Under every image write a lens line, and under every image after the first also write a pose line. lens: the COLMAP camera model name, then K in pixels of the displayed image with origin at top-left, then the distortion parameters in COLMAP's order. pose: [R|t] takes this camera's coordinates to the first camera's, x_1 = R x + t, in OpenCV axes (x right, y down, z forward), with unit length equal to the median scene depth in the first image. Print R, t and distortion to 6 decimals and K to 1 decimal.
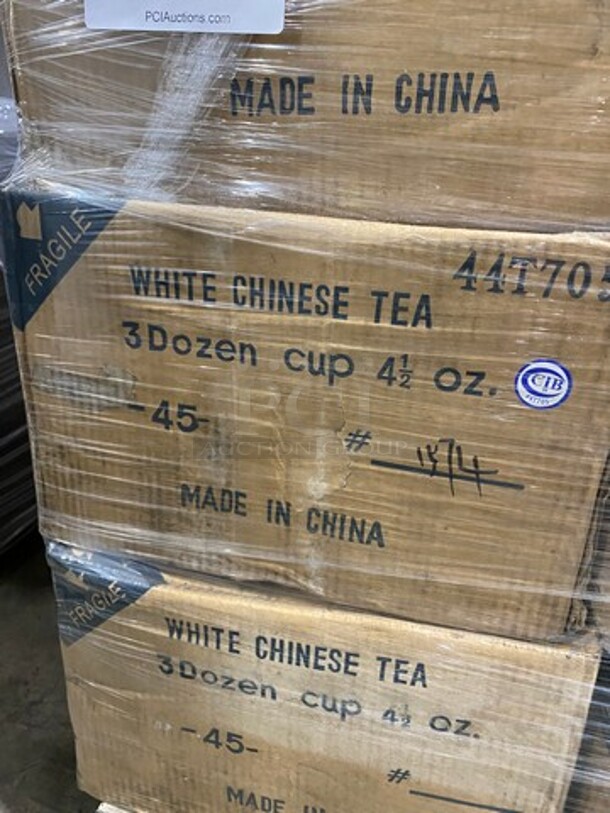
lens RADIAL K [[609.8, 0, 305.0], [0, 609.8, 406.5], [0, 0, 1]] dist [0.005343, 0.000607]
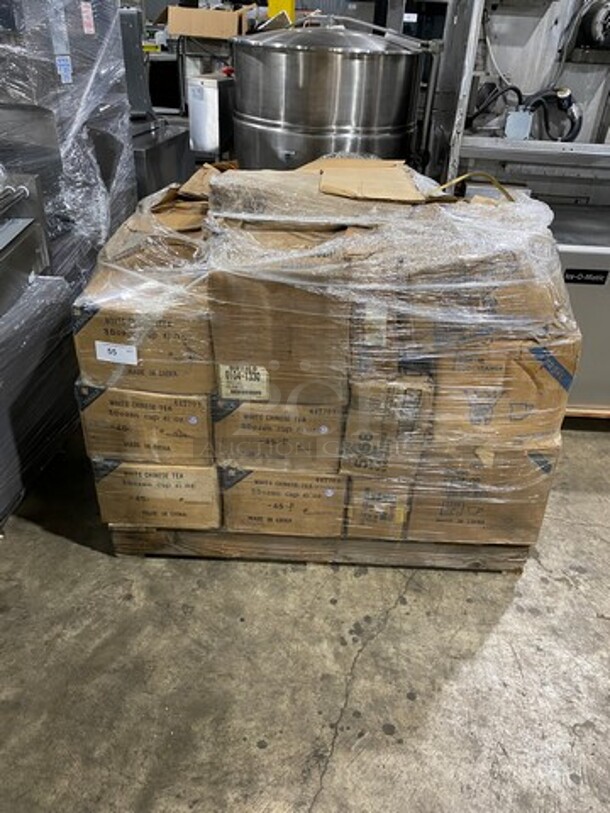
lens RADIAL K [[609.8, 0, 305.0], [0, 609.8, 406.5], [0, 0, 1]] dist [0.005343, 0.000607]
pose [[0.981117, -0.092561, 0.169830, 0.369727], [0.060633, 0.980984, 0.184376, -0.893447], [-0.183667, -0.170597, 0.968072, -3.612922]]
